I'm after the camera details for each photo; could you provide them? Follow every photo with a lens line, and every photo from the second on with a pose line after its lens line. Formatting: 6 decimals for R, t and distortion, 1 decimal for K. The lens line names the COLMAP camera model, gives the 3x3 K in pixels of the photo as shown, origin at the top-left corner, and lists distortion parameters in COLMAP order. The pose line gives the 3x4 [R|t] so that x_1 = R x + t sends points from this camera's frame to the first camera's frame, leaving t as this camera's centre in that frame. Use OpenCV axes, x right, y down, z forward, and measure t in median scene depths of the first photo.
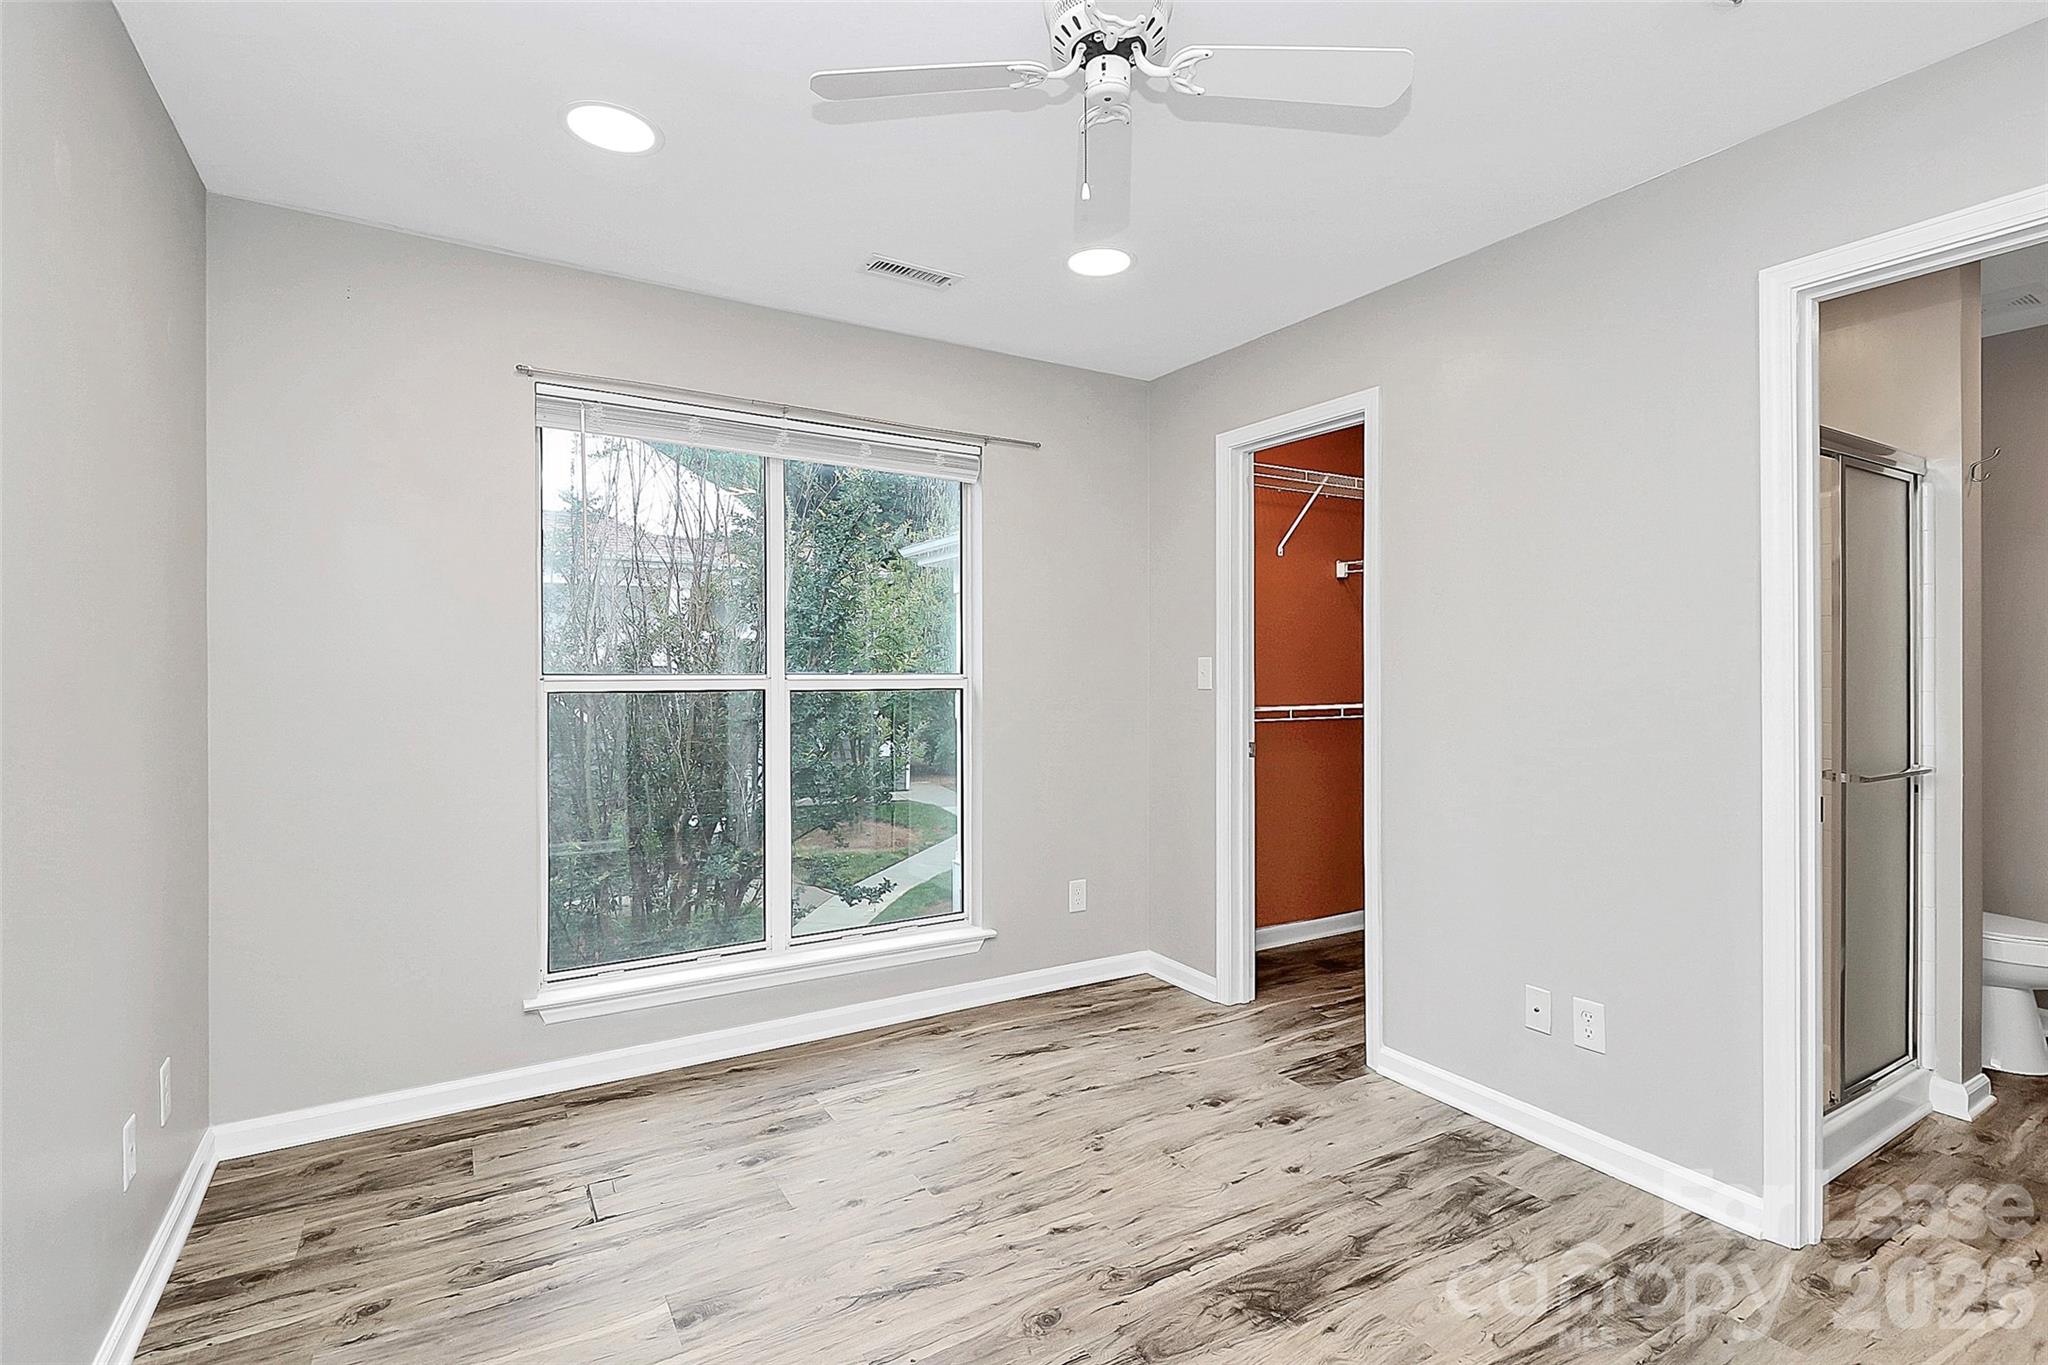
lens RADIAL K [[962.0, 0, 1018.8], [0, 962.0, 670.3], [0, 0, 1]] dist [0.000905, -0.004397]
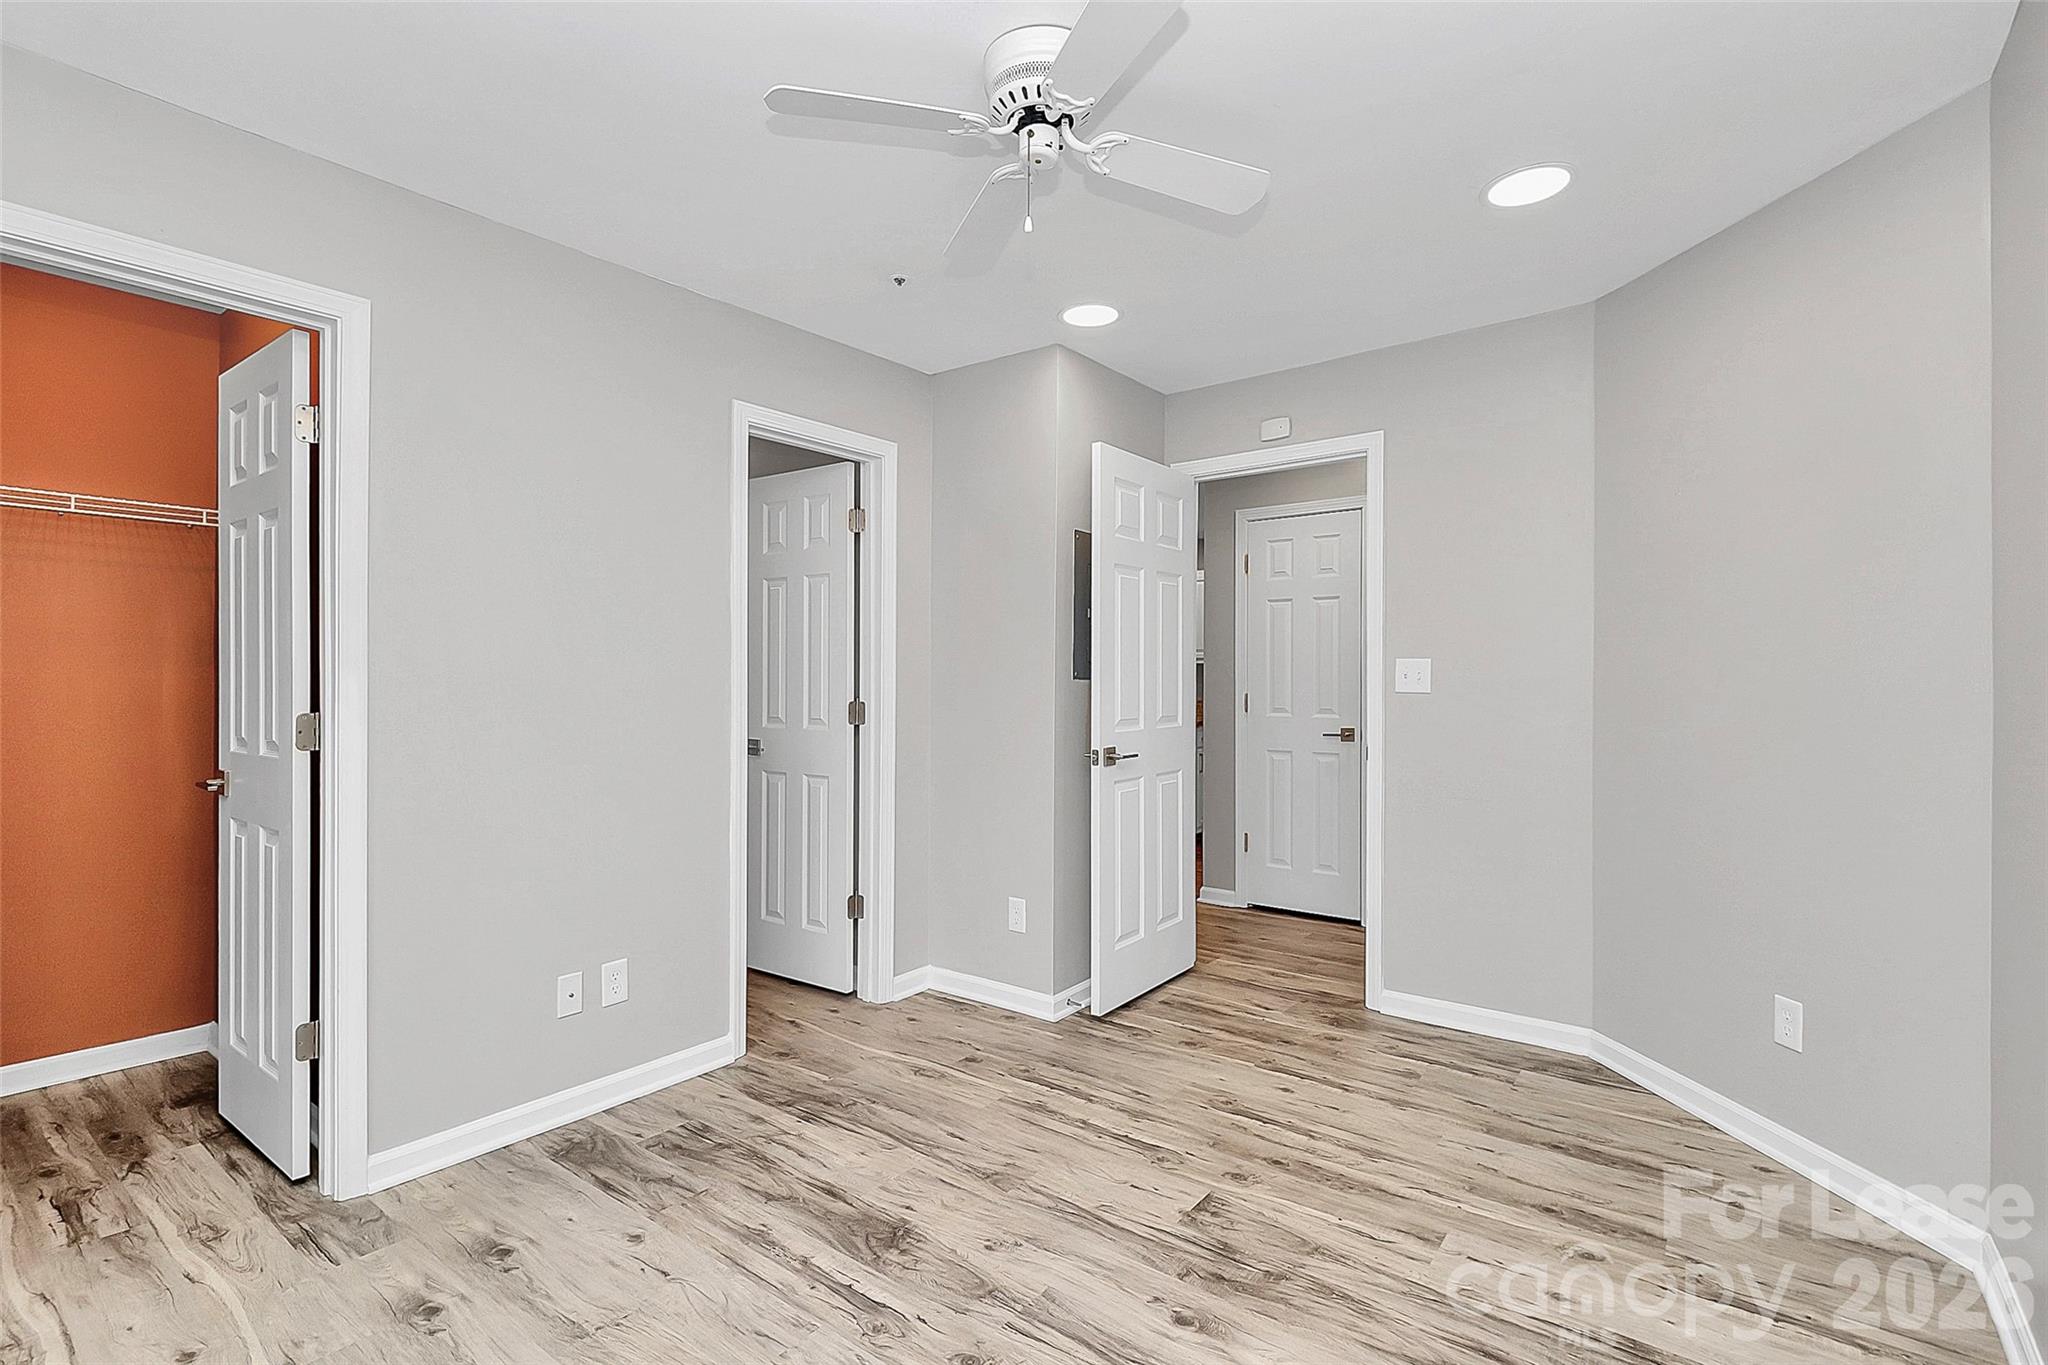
lens RADIAL K [[962.0, 0, 1024.4], [0, 962.0, 683.2], [0, 0, 1]] dist [0.000905, -0.004397]
pose [[-0.354820, -0.013986, 0.934830, -0.750889], [-0.003818, 0.999901, 0.013511, -0.003064], [-0.934927, 0.001225, -0.354839, 1.118050]]
